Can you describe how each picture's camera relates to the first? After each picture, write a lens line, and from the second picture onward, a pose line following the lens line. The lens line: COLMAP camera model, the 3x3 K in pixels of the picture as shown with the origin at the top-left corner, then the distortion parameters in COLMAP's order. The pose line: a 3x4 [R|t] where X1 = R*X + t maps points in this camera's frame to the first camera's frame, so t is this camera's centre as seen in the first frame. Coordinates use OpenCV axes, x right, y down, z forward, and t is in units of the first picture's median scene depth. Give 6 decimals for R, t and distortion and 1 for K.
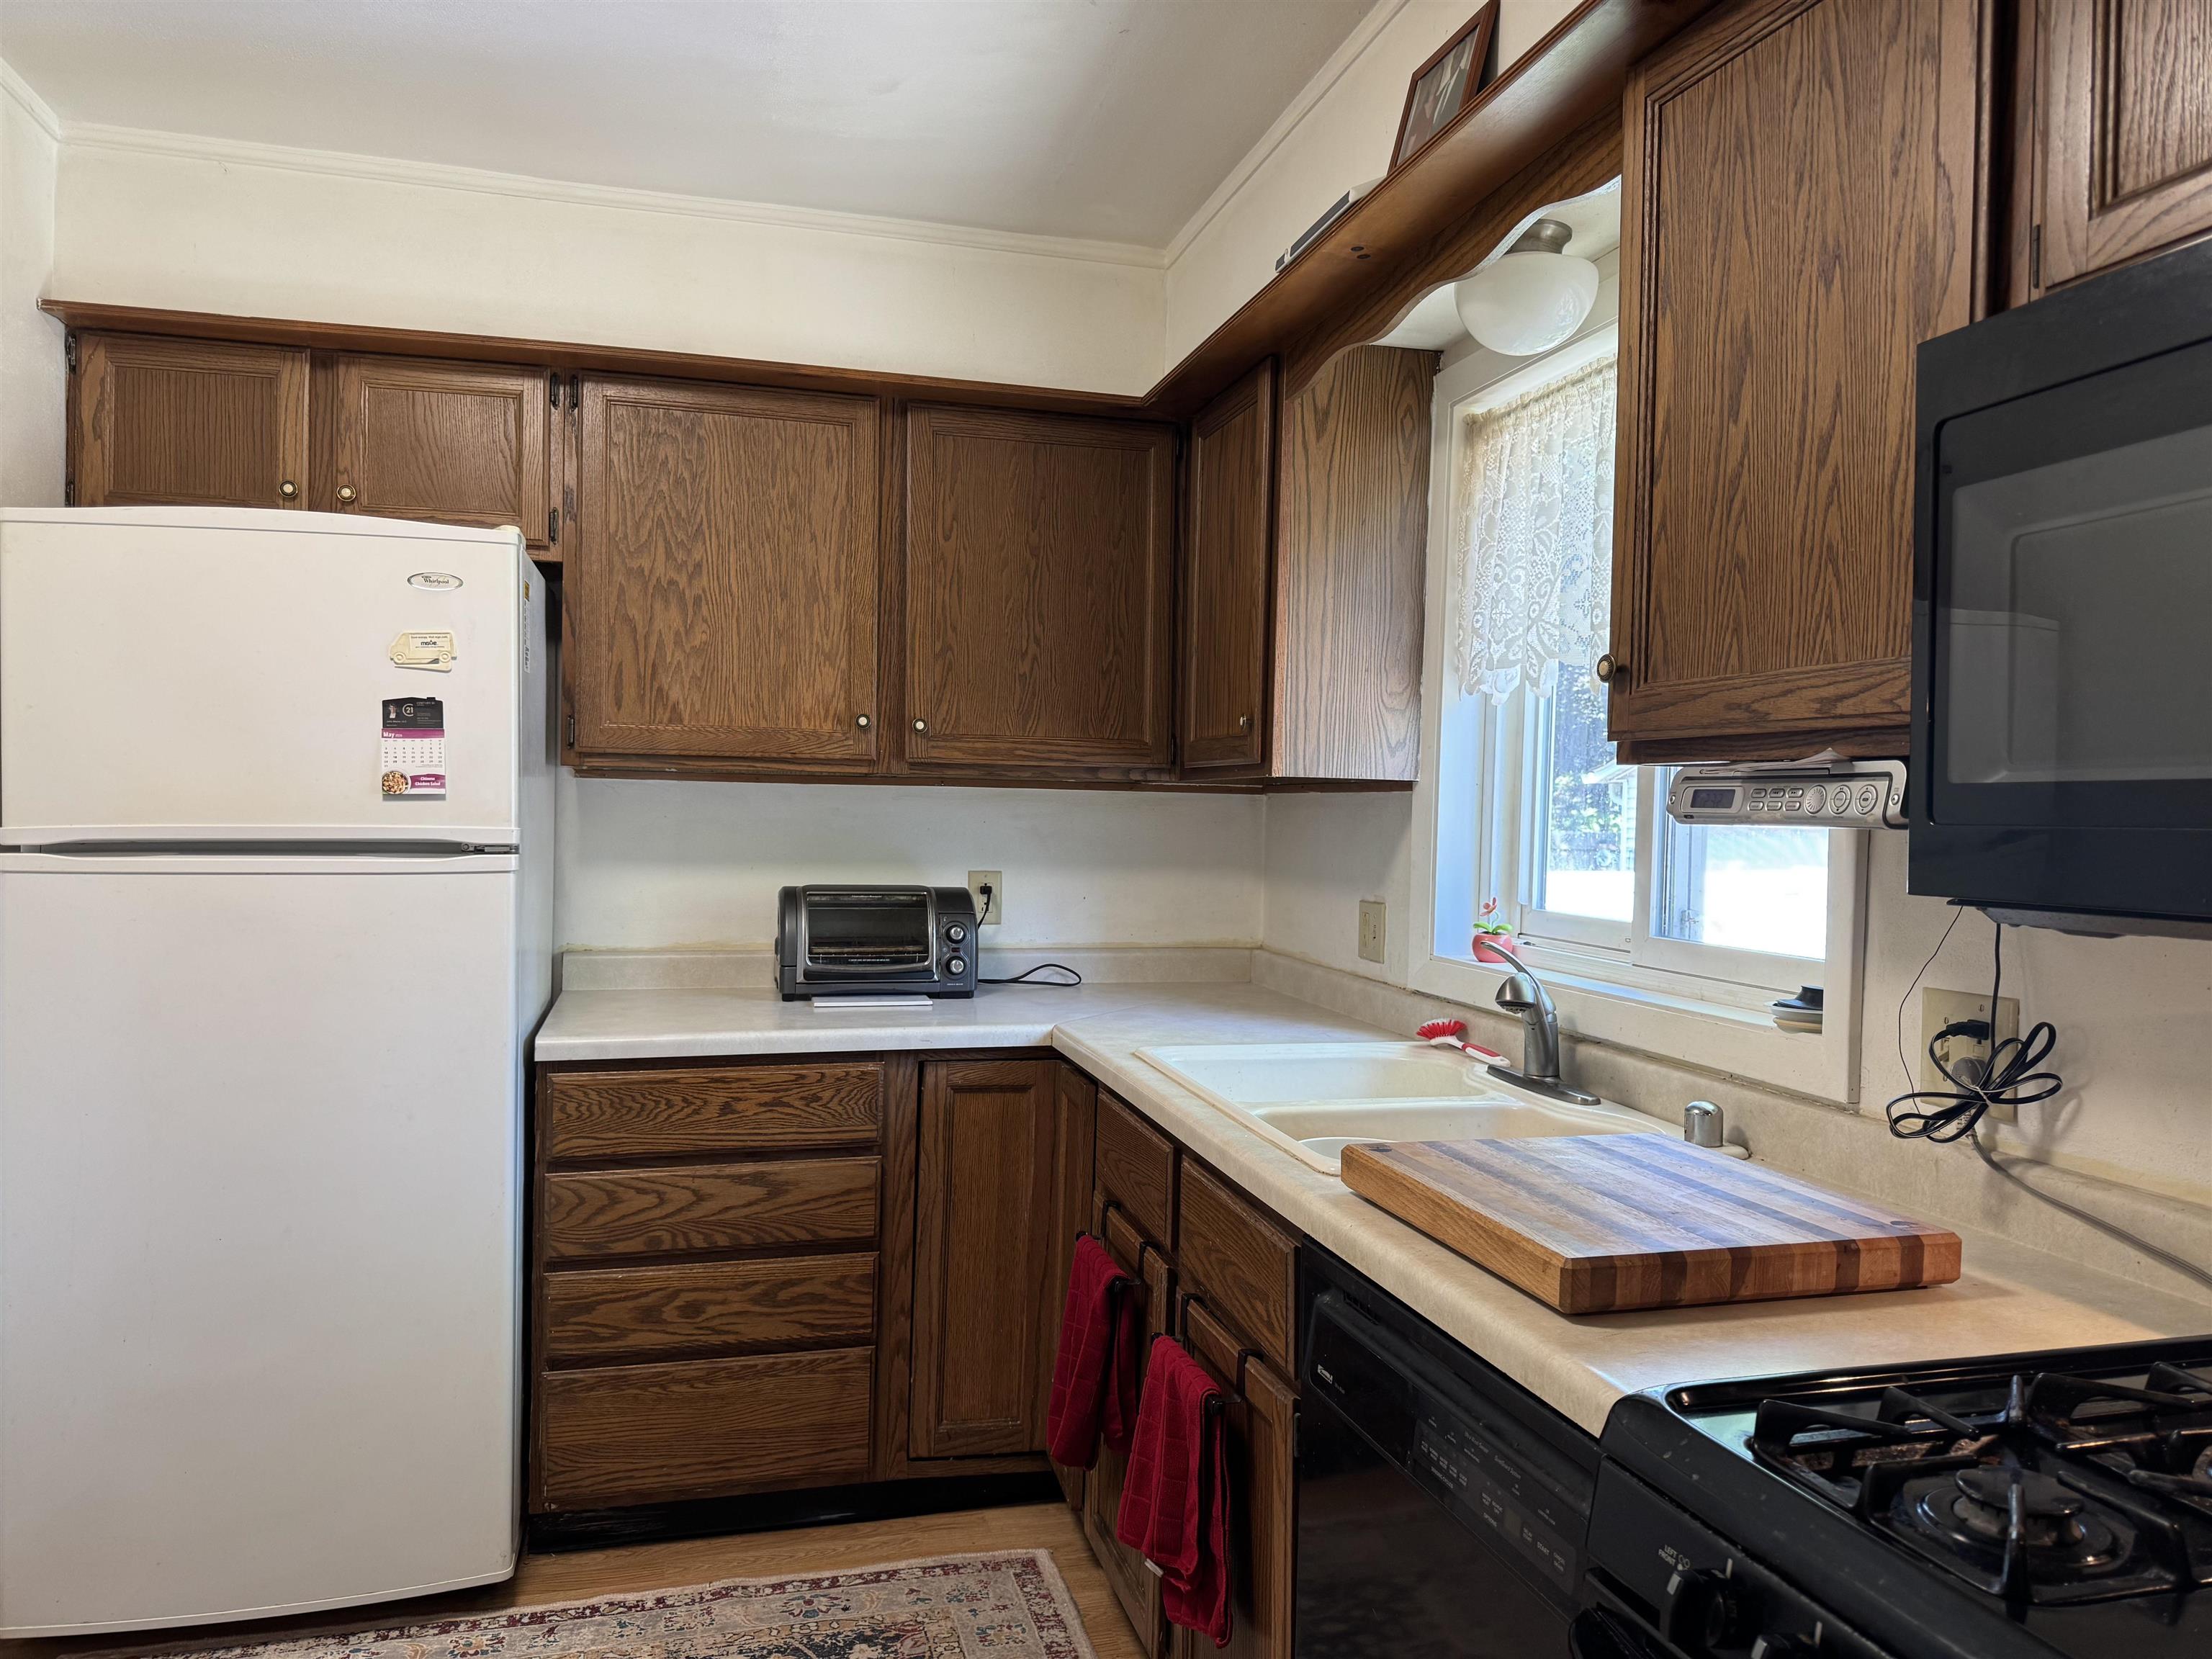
lens RADIAL K [[1558.4, 0, 1110.6], [0, 1558.4, 829.2], [0, 0, 1]] dist [0.061089, -0.064513]
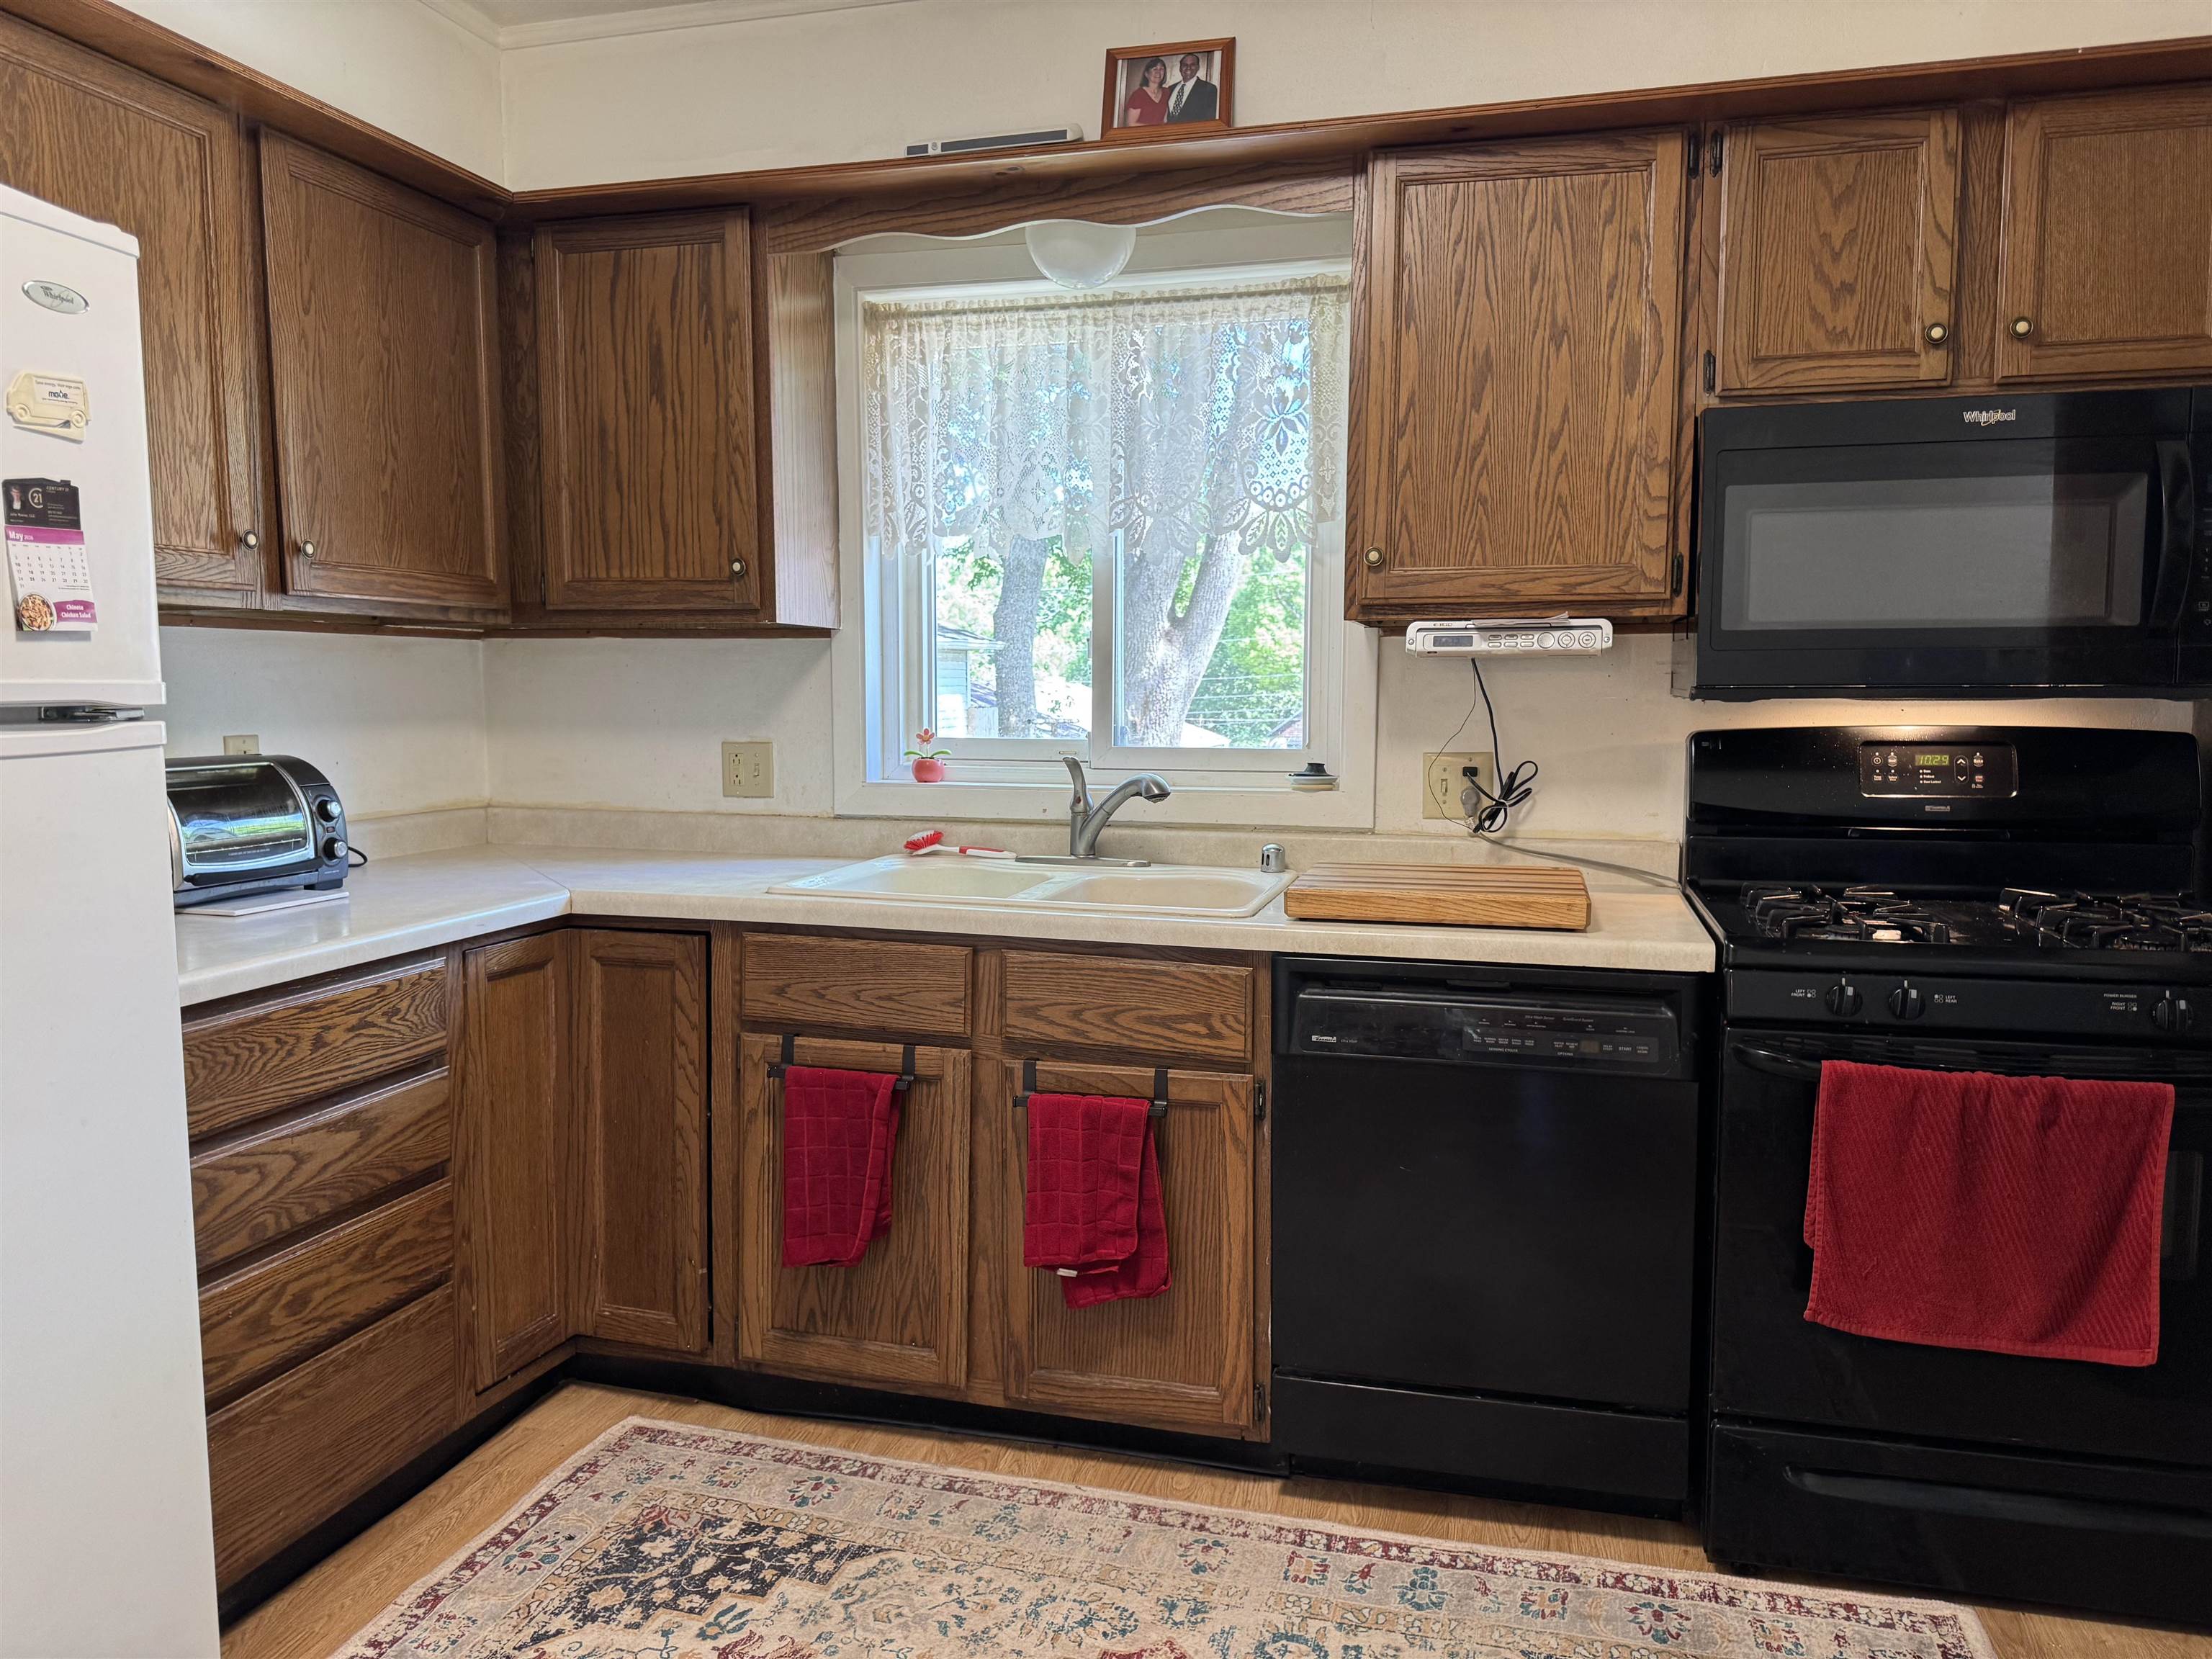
lens RADIAL K [[1558.4, 0, 1125.1], [0, 1558.4, 829.1], [0, 0, 1]] dist [0.061089, -0.064513]
pose [[0.511057, -0.099434, 0.853776, -0.702815], [0.019872, 0.994388, 0.103915, -0.000122], [-0.859317, -0.036140, 0.510164, 0.260446]]
